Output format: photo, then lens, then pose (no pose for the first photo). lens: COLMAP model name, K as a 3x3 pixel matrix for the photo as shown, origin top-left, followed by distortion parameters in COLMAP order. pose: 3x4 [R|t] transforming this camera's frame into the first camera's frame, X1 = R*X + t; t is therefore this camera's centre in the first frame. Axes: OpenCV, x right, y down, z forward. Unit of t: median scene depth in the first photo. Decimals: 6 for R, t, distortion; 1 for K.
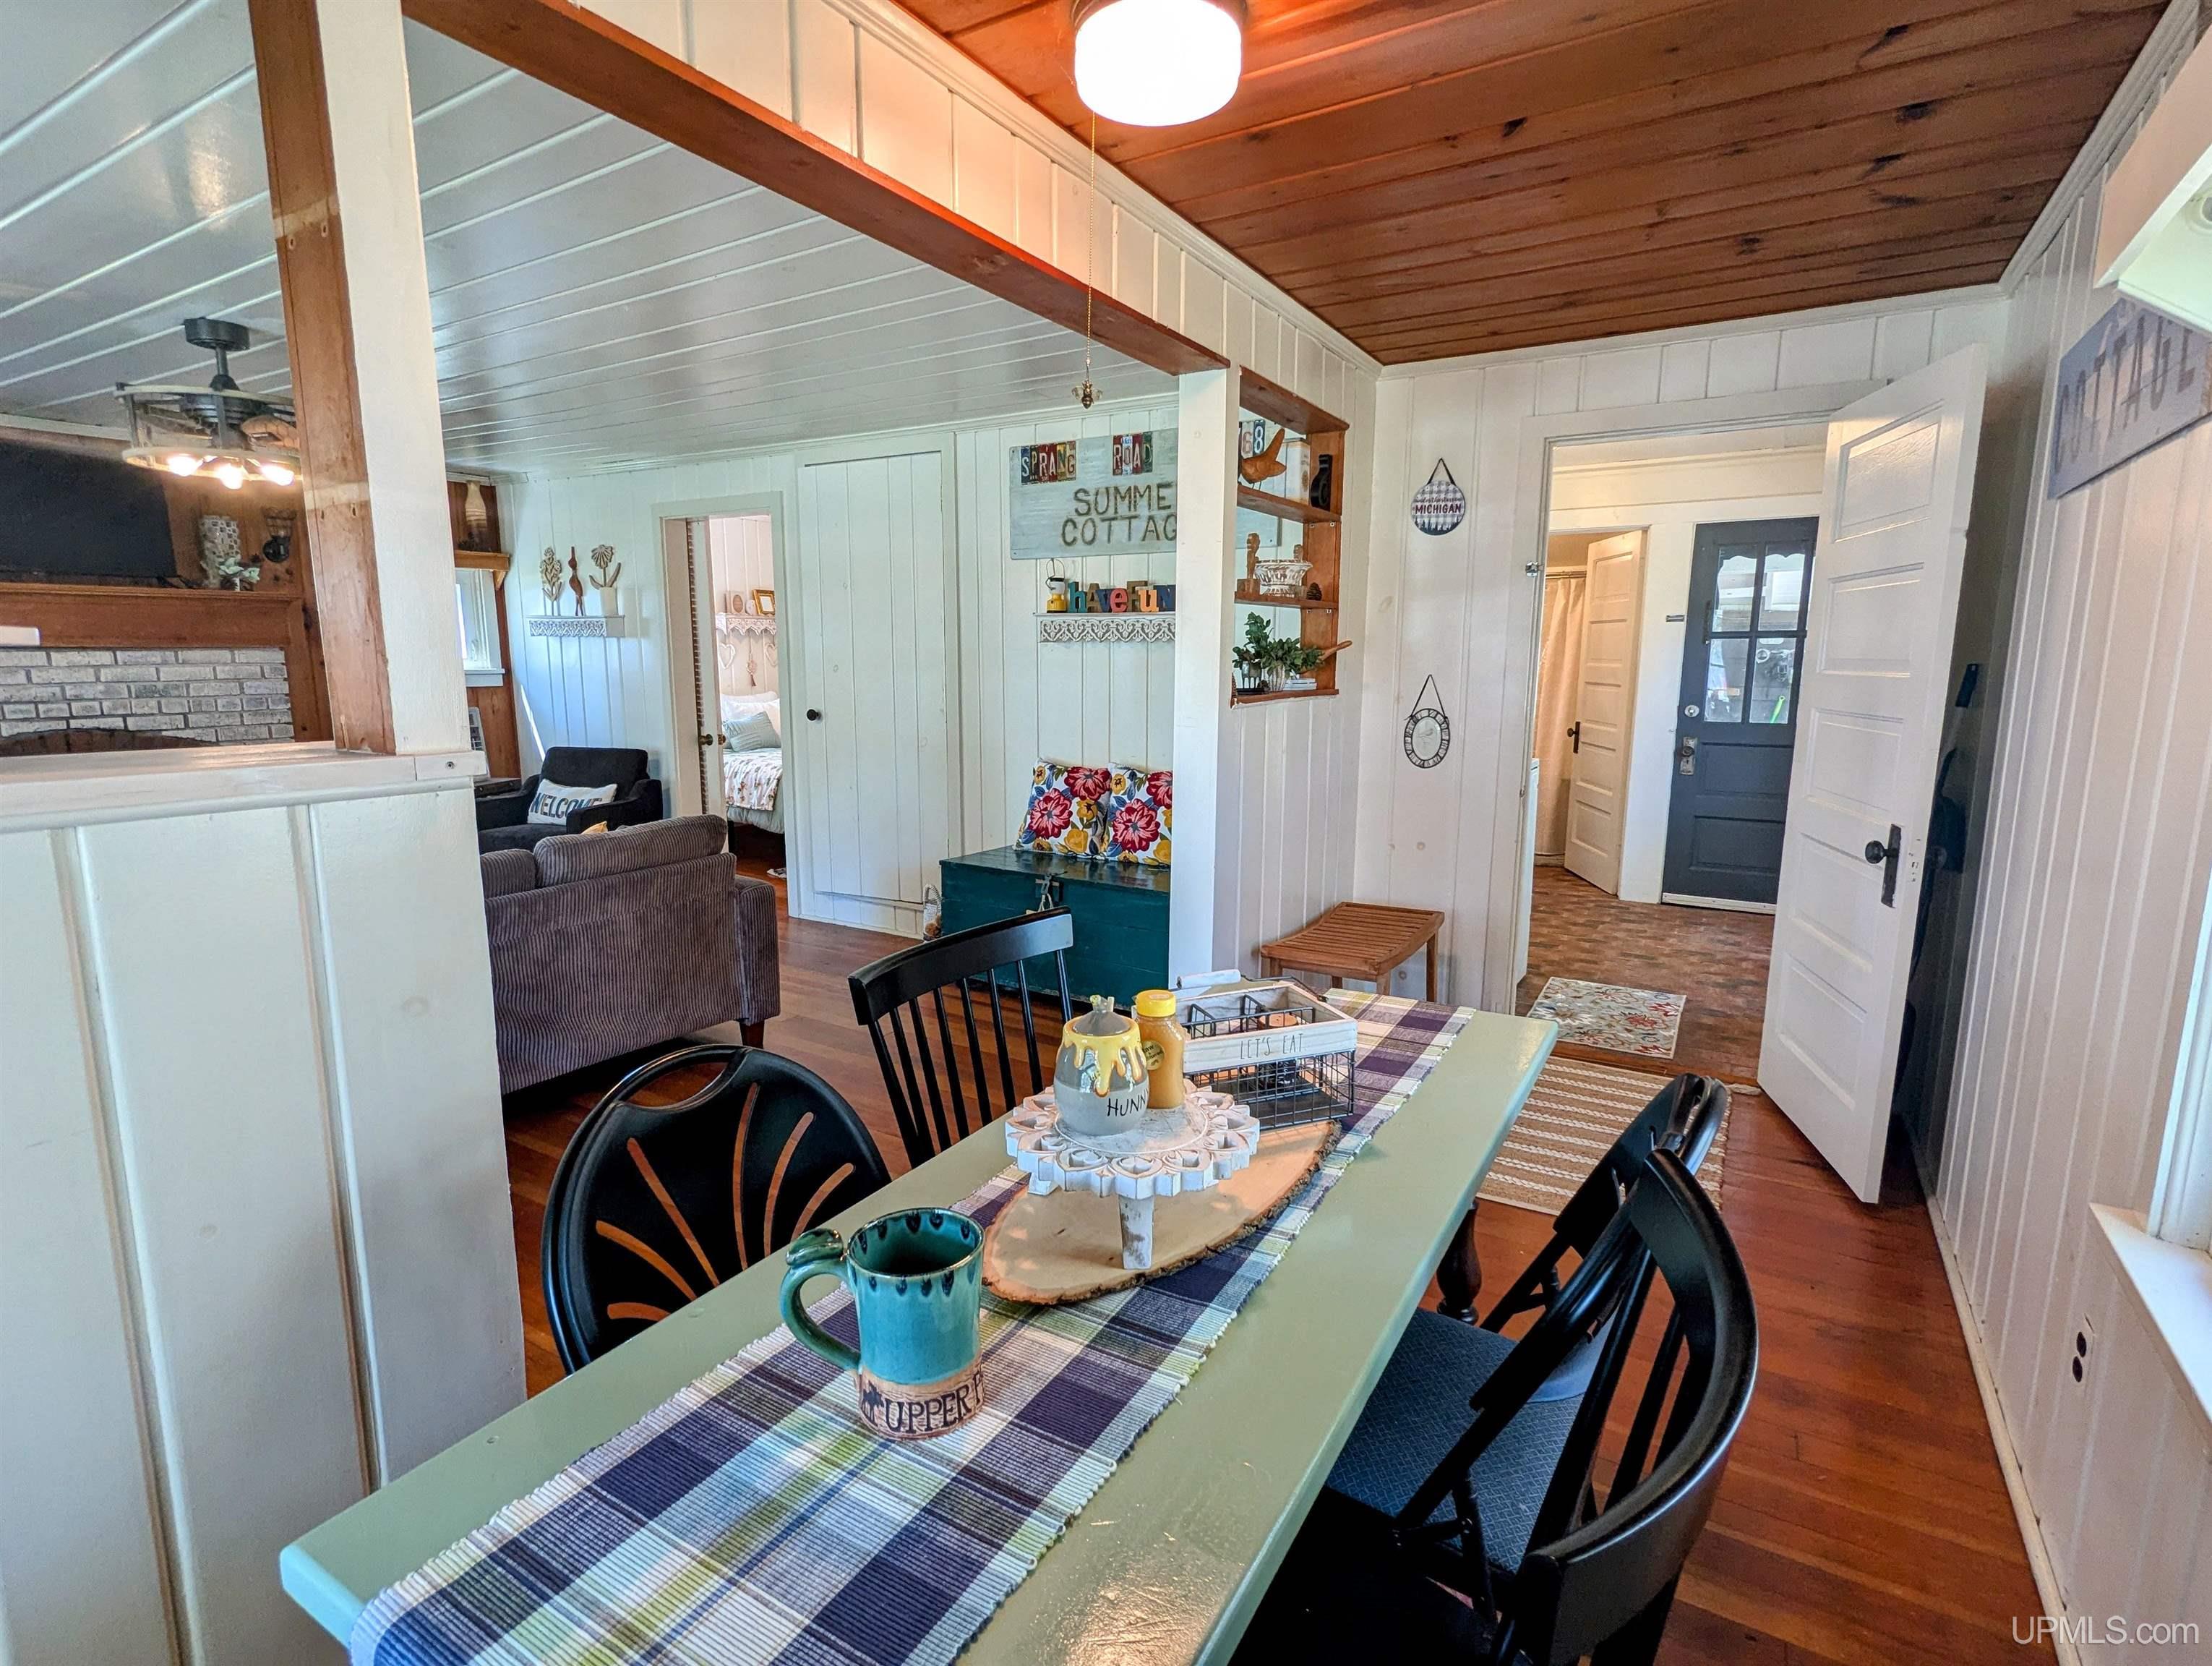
lens RADIAL K [[1096.4, 0, 1110.1], [0, 1096.4, 838.2], [0, 0, 1]] dist [-0.004846, 0.001973]
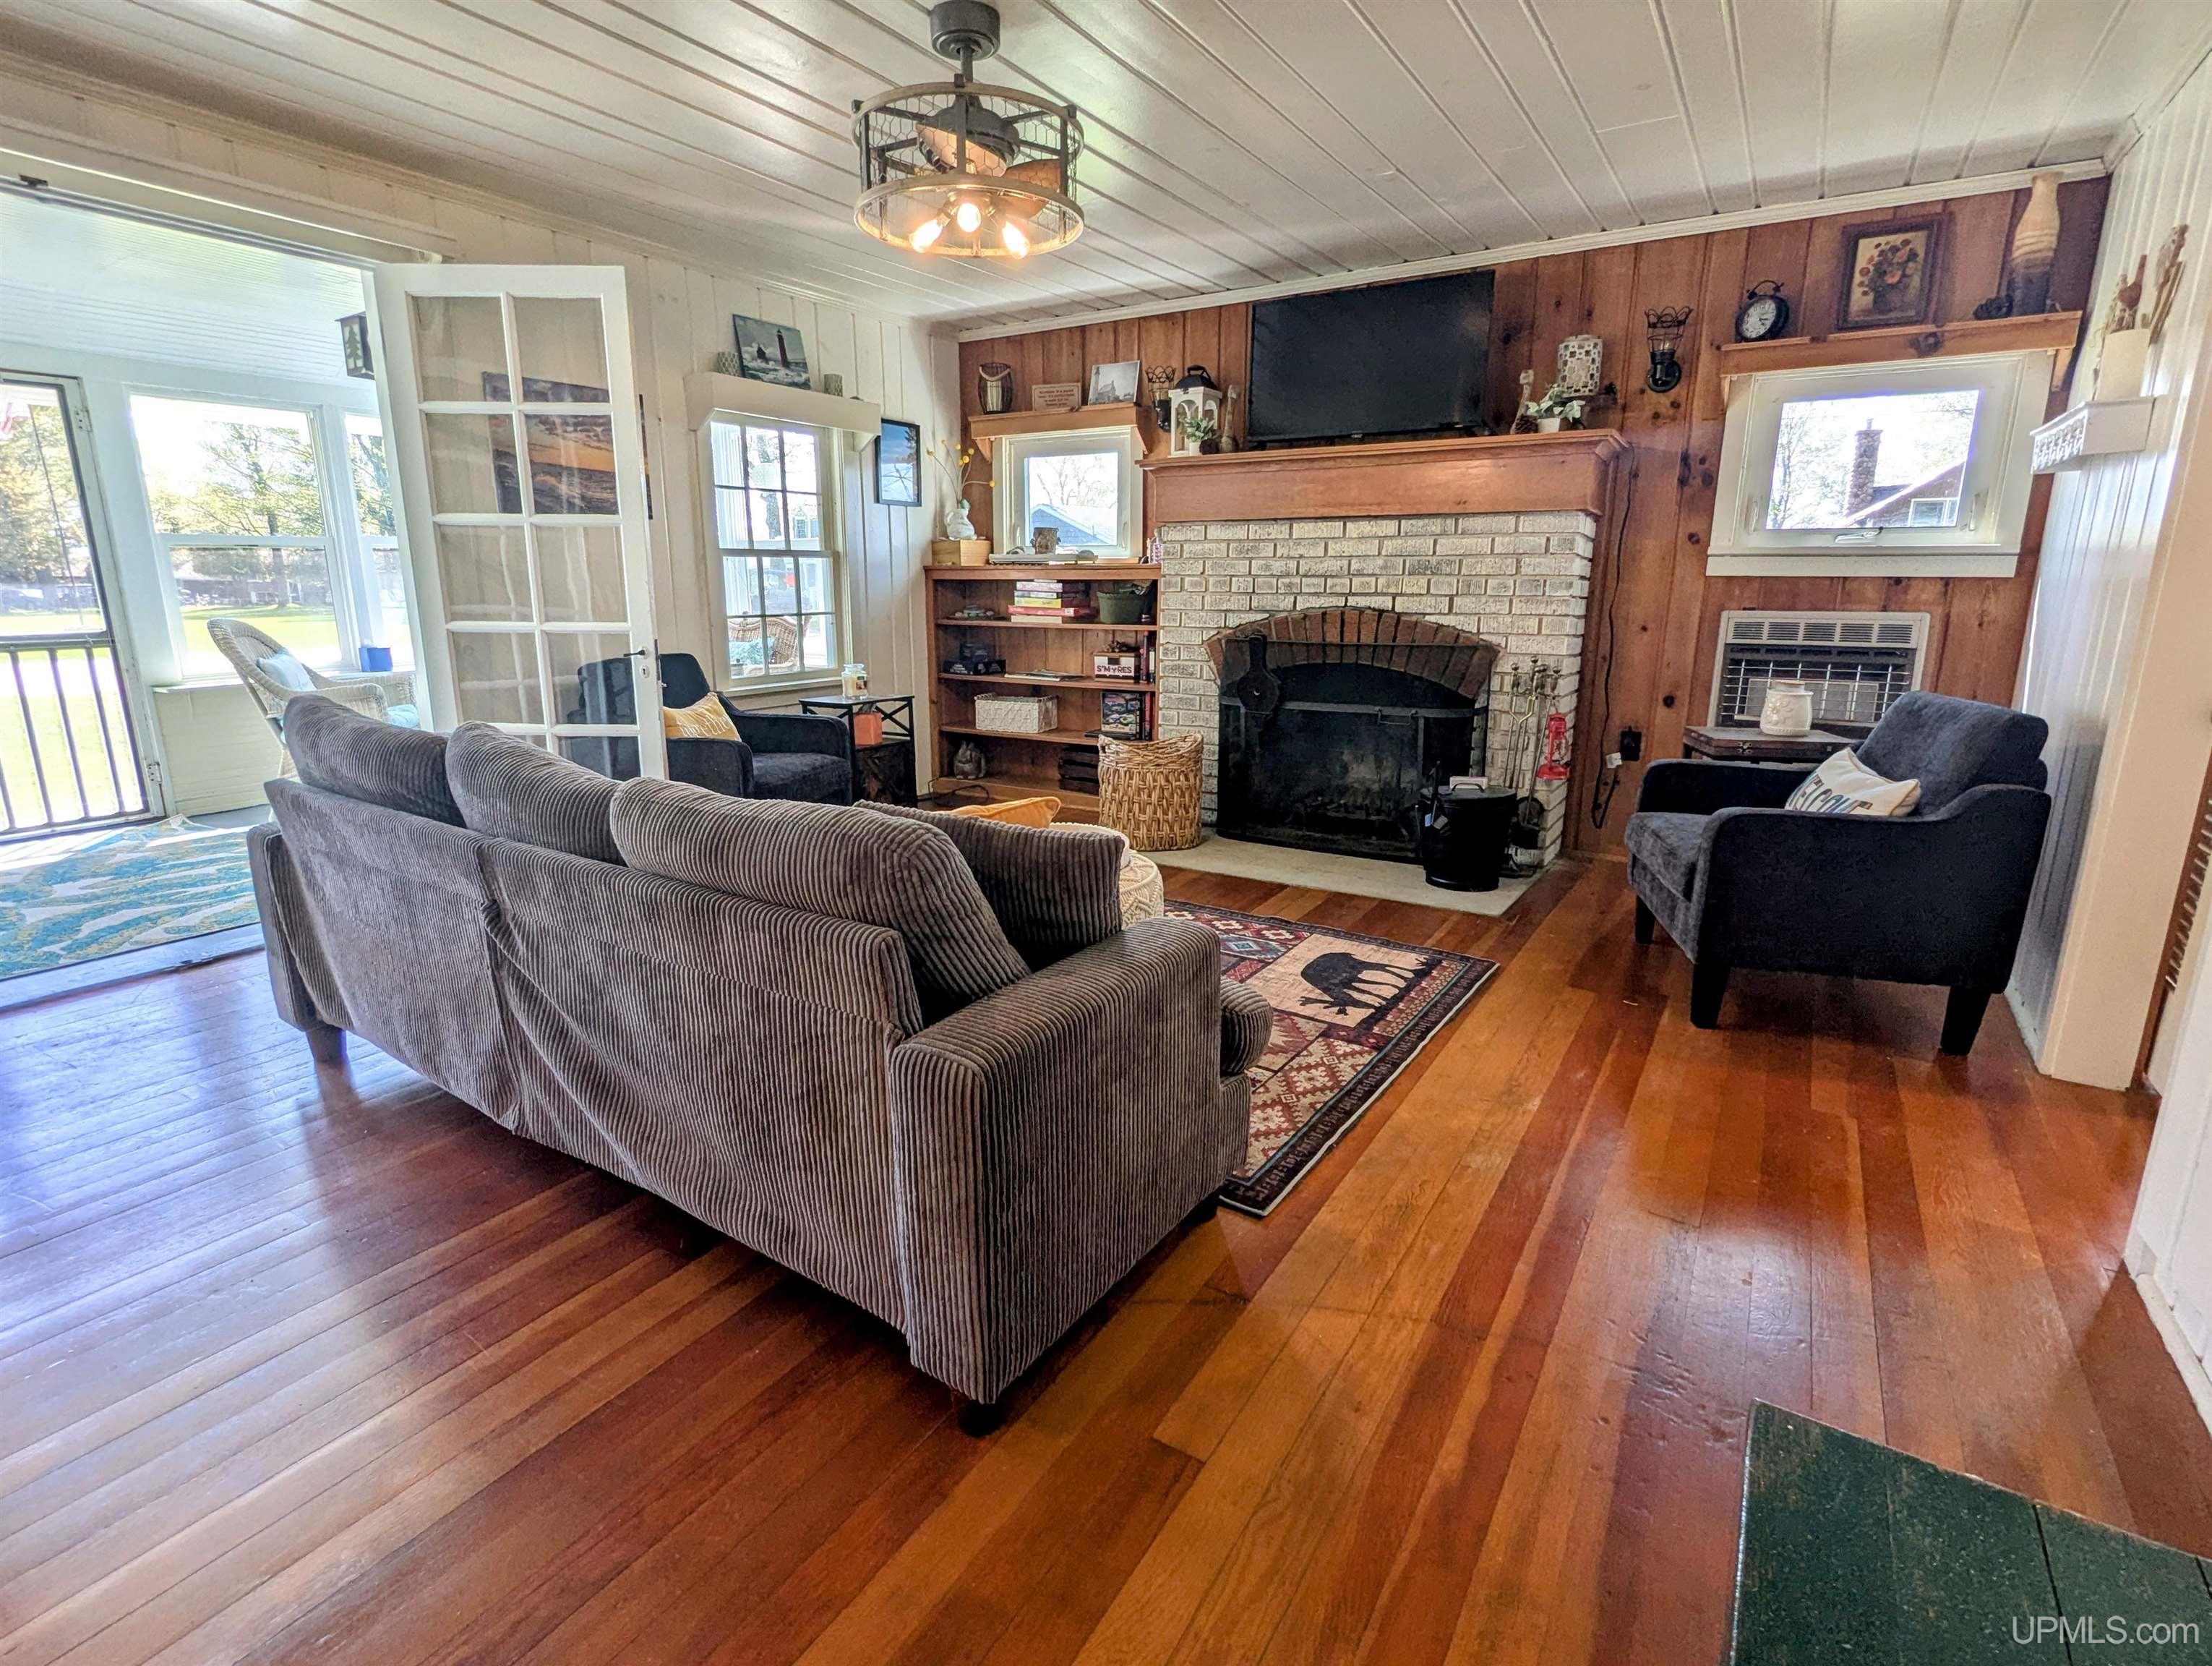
lens RADIAL K [[1096.4, 0, 1098.3], [0, 1096.4, 840.2], [0, 0, 1]] dist [-0.004846, 0.001973]
pose [[-0.016963, 0.231366, -0.972719, 0.008056], [-0.172217, 0.957643, 0.230783, -0.088944], [0.984913, 0.171433, 0.023601, 0.809799]]
